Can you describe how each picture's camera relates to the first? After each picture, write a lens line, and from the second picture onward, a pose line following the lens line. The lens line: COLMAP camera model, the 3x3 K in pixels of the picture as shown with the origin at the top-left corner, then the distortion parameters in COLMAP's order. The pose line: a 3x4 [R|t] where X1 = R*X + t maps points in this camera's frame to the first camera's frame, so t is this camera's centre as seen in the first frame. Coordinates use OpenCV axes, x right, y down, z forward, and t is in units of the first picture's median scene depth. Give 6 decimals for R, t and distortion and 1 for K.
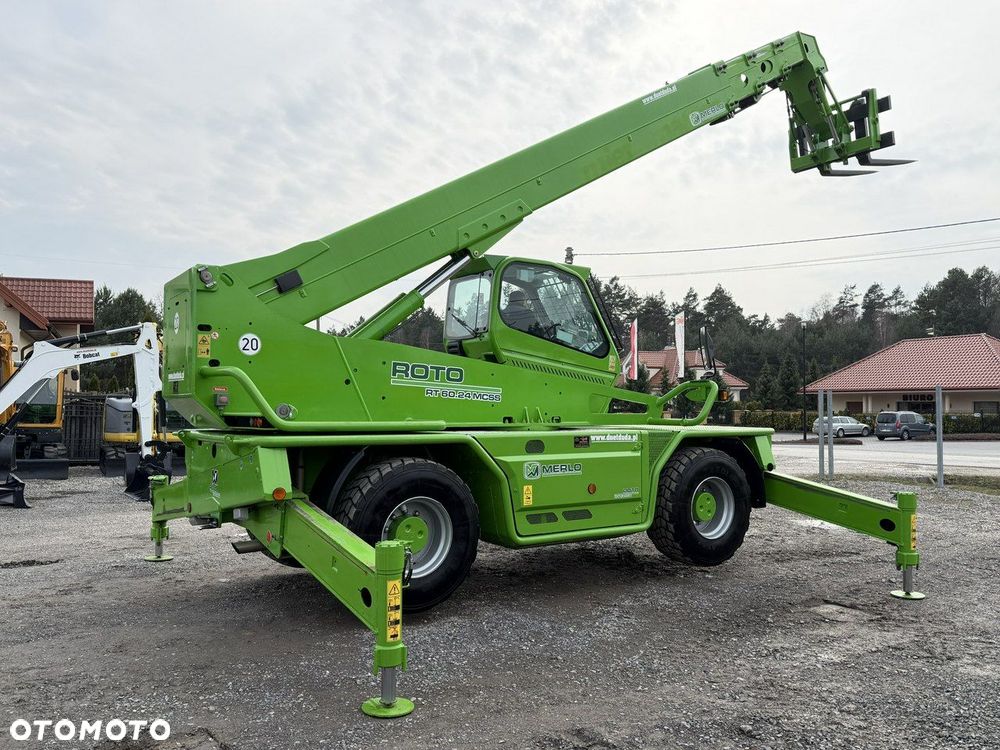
lens RADIAL K [[783.5, 0, 503.9], [0, 783.5, 382.9], [0, 0, 1]] dist [0.115294, -0.212259]
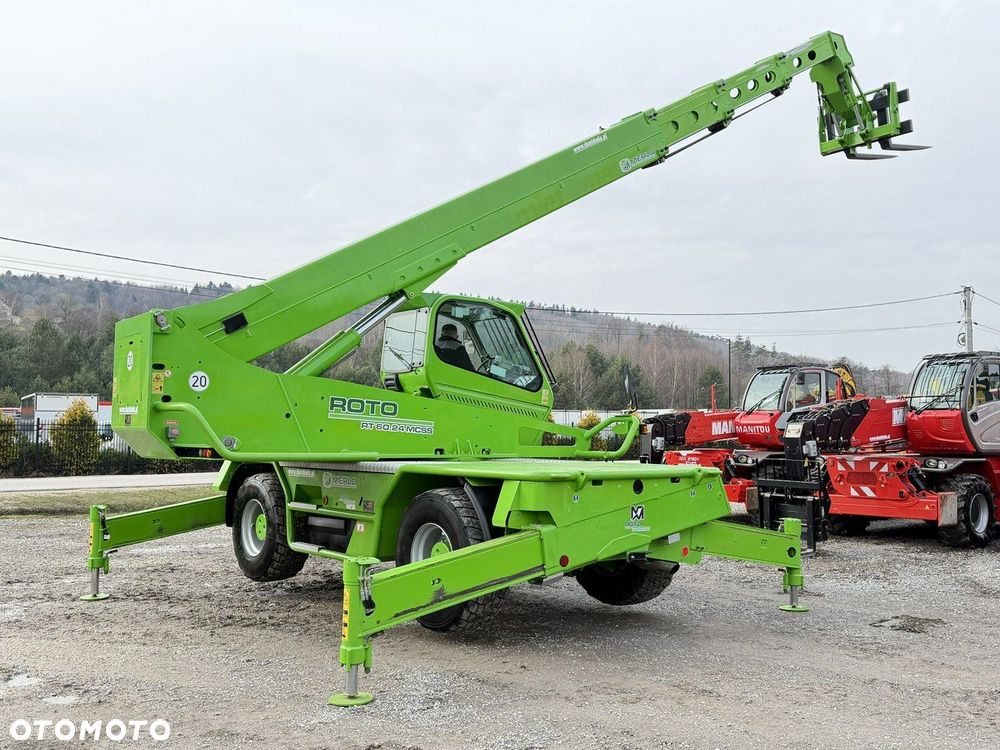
lens RADIAL K [[917.7, 0, 502.5], [0, 917.7, 369.8], [0, 0, 1]] dist [0.149752, -0.266200]
pose [[0.998951, 0.011728, 0.044254, 0.033291], [-0.009967, 0.999158, -0.039802, -0.014220], [-0.044683, 0.039319, 0.998227, -0.243993]]
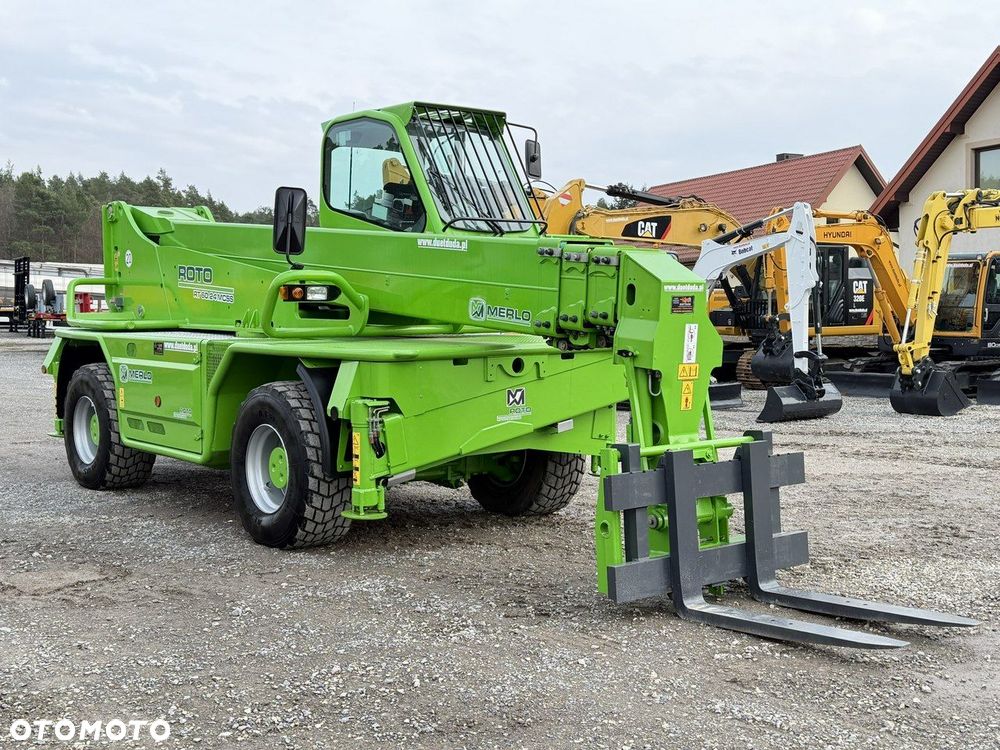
lens RADIAL K [[1126.7, 0, 485.4], [0, 1126.7, 359.2], [0, 0, 1]] dist [0.190424, -0.402330]
pose [[0.072513, 0.046814, -0.996268, 1.271855], [0.023559, 0.998539, 0.048635, 0.030510], [0.997089, -0.026998, 0.071304, 1.155389]]
